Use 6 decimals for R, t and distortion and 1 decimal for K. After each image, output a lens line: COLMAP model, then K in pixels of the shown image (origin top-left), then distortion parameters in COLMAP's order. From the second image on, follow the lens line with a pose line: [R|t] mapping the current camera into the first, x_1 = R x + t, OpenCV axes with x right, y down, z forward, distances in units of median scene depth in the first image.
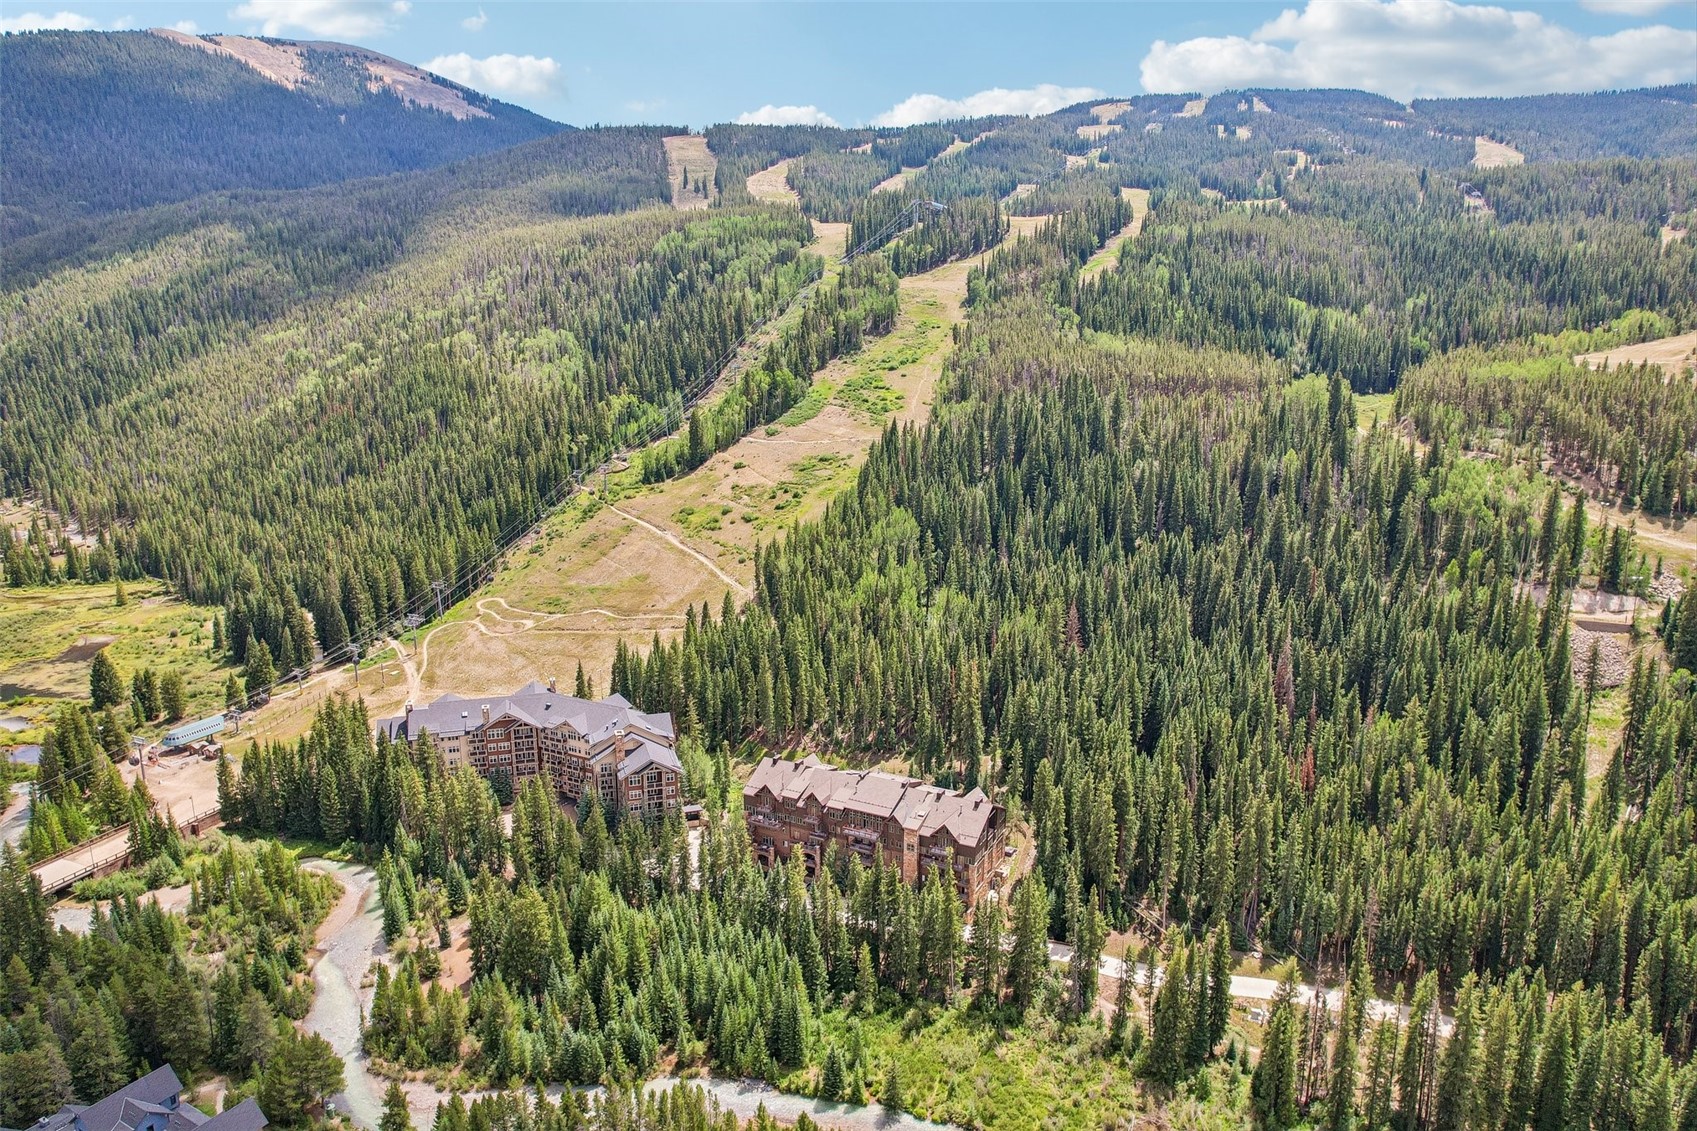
lens RADIAL K [[1080.6, 0, 847.5], [0, 1080.6, 567.2], [0, 0, 1]] dist [-0.006985, -0.000290]
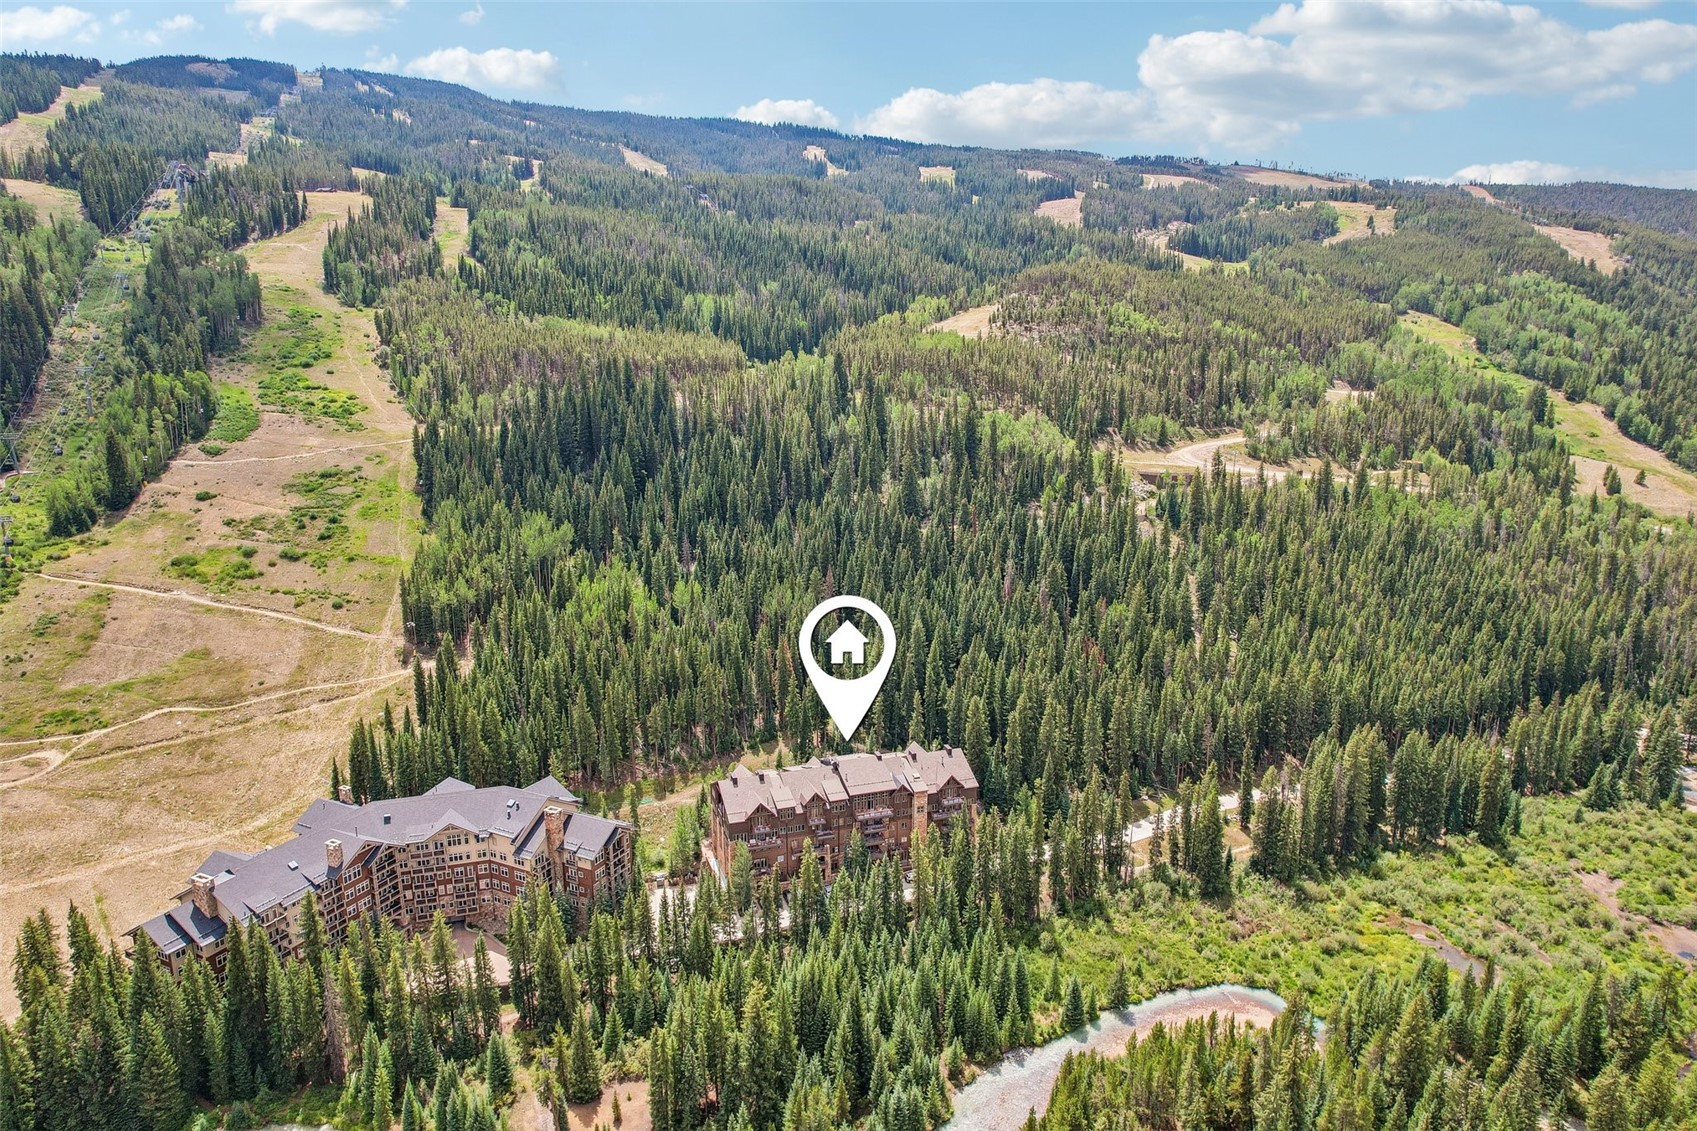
lens RADIAL K [[1080.6, 0, 837.0], [0, 1080.6, 513.0], [0, 0, 1]] dist [-0.006985, -0.000290]
pose [[0.706788, -0.136117, 0.694207, -0.460000], [0.158718, 0.986809, 0.031894, -0.048690], [-0.689391, 0.087641, 0.719068, 0.179539]]
